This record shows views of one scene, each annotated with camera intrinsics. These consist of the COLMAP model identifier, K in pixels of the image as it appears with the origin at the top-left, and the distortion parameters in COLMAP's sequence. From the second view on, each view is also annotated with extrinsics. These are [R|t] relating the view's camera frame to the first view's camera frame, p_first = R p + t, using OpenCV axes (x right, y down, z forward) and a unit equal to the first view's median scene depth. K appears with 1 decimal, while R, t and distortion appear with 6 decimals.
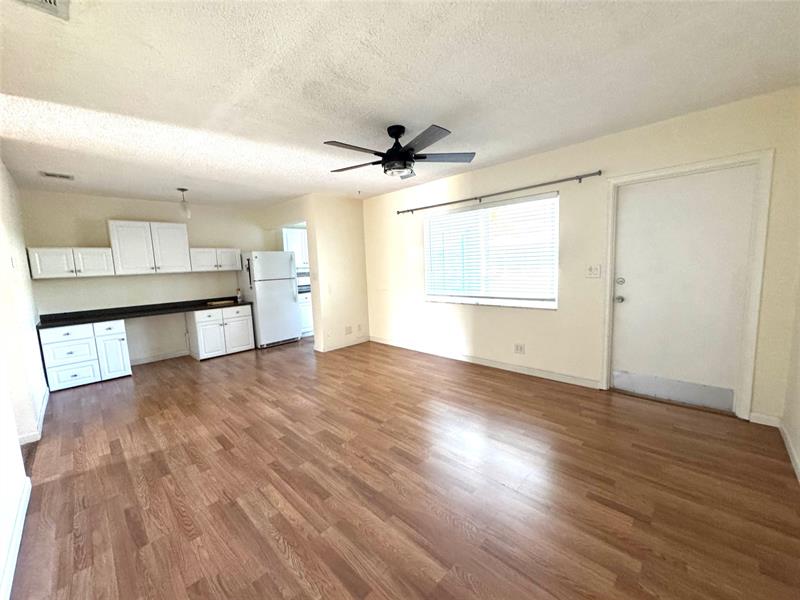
lens RADIAL K [[317.8, 0, 398.7], [0, 317.8, 300.3], [0, 0, 1]] dist [-0.002626, -0.000119]
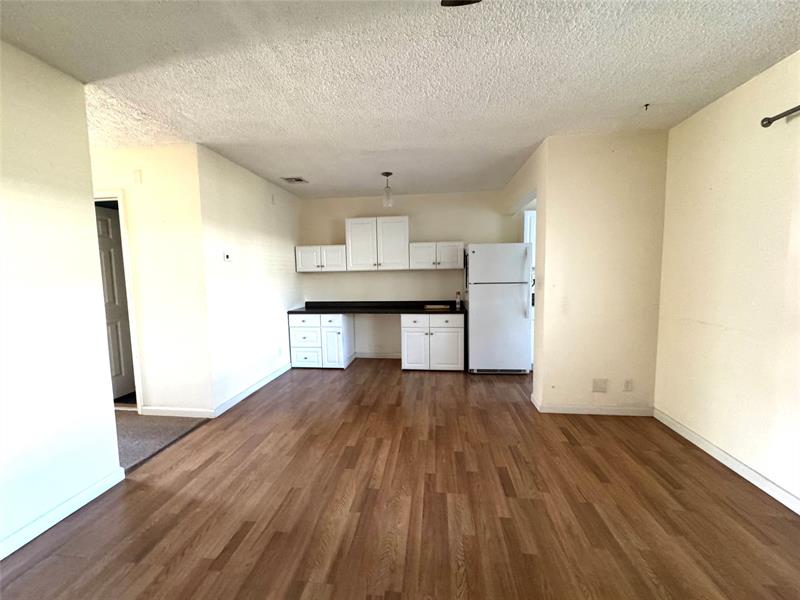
lens RADIAL K [[317.8, 0, 400.1], [0, 317.8, 300.3], [0, 0, 1]] dist [-0.002626, -0.000119]
pose [[0.609317, 0.102297, -0.786300, 0.050613], [-0.099170, 0.993688, 0.052430, -0.052147], [0.786701, 0.046031, 0.615616, 0.471896]]
